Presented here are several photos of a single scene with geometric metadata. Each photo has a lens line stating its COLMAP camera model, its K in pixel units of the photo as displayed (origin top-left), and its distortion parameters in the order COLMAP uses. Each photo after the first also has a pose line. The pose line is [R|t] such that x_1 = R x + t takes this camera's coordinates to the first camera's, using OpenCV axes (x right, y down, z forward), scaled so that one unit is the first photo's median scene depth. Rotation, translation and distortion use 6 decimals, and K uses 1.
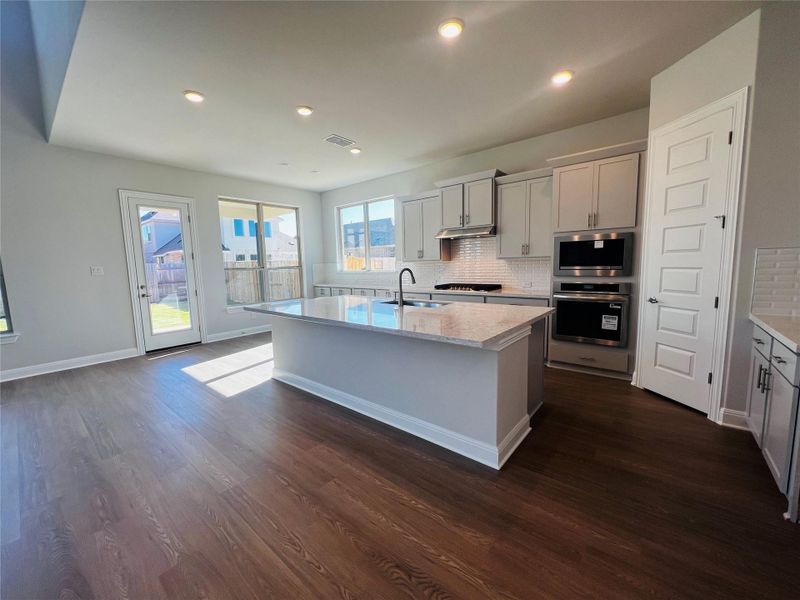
lens RADIAL K [[319.9, 0, 395.9], [0, 319.9, 299.4], [0, 0, 1]] dist [-0.000008, -0.000198]
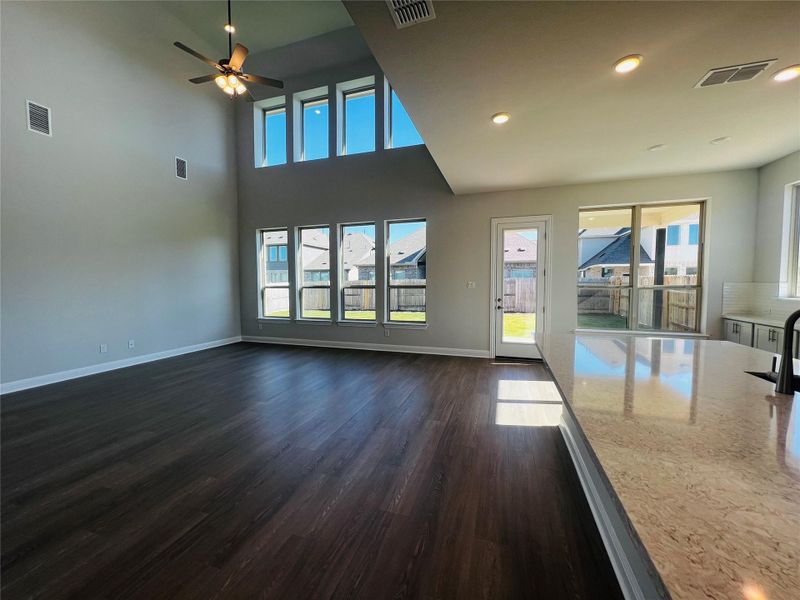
lens RADIAL K [[319.9, 0, 396.6], [0, 319.9, 299.2], [0, 0, 1]] dist [-0.000008, -0.000198]
pose [[0.365176, 0.073746, -0.928013, 0.156519], [-0.112379, 0.993060, 0.034693, -0.043576], [0.924131, 0.091620, 0.370929, 0.253160]]
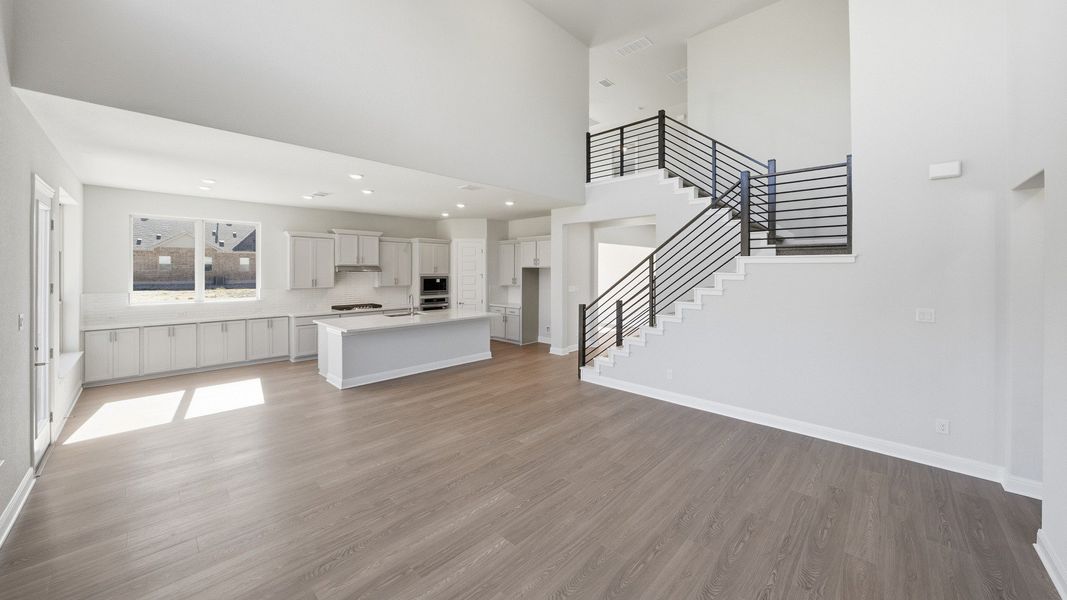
lens RADIAL K [[385.2, 0, 531.5], [0, 385.2, 270.8], [0, 0, 1]] dist [-0.005728, 0.000200]
pose [[0.074746, 0.025113, 0.996886, -1.509707], [0.109750, 0.993403, -0.033255, -0.059982], [-0.991145, 0.111894, 0.071497, 0.120076]]
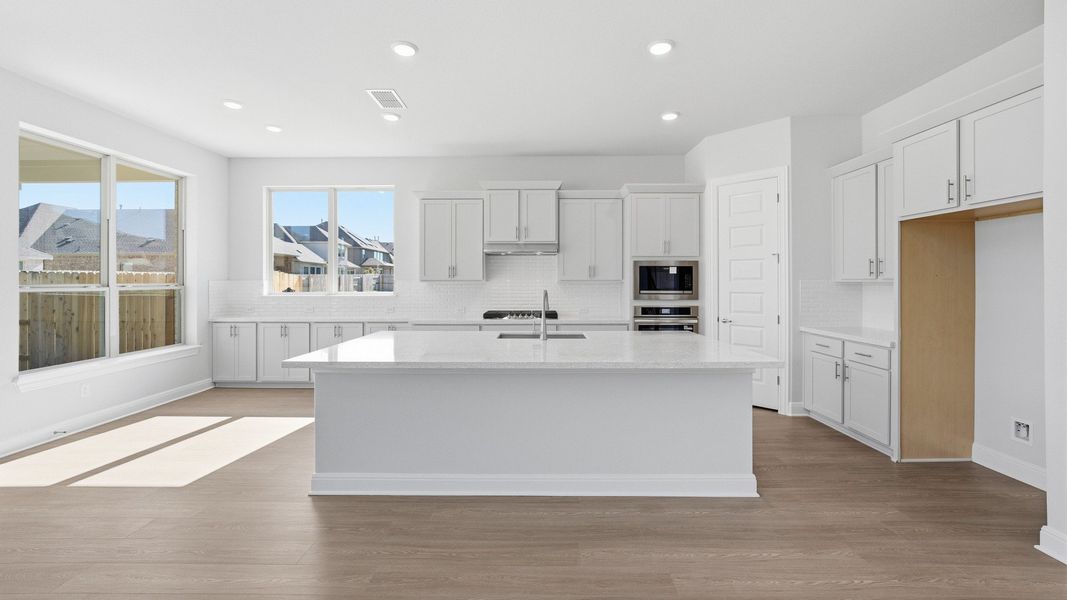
lens RADIAL K [[421.9, 0, 532.9], [0, 421.9, 281.4], [0, 0, 1]] dist [-0.009565, 0.001516]
pose [[0.772427, 0.025920, 0.634575, -0.466542], [0.053238, 0.993008, -0.105364, -0.009028], [-0.632869, 0.115169, 0.765646, 0.171553]]
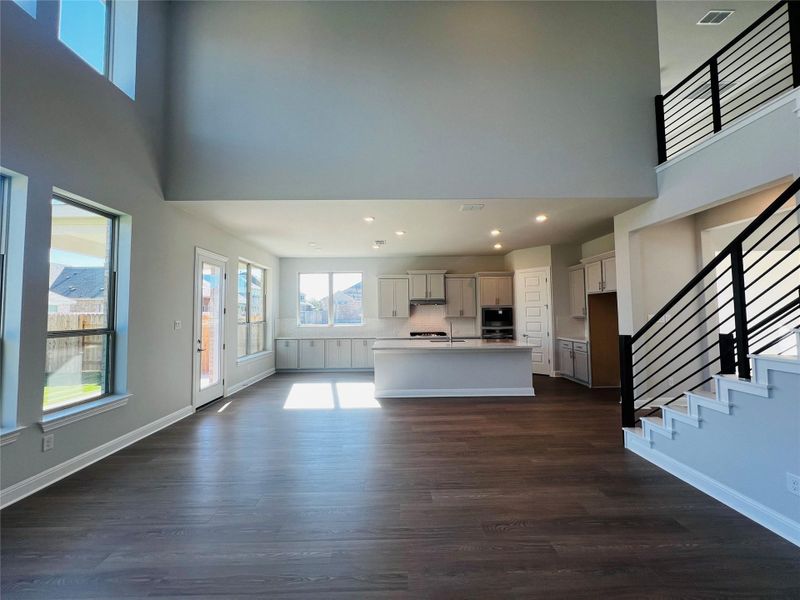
lens RADIAL K [[319.9, 0, 395.1], [0, 319.9, 300.1], [0, 0, 1]] dist [-0.000008, -0.000198]
pose [[0.761276, 0.047028, 0.646720, -1.074703], [0.065229, 0.986753, -0.148538, 0.025334], [-0.645139, 0.155264, 0.748124, -0.177985]]
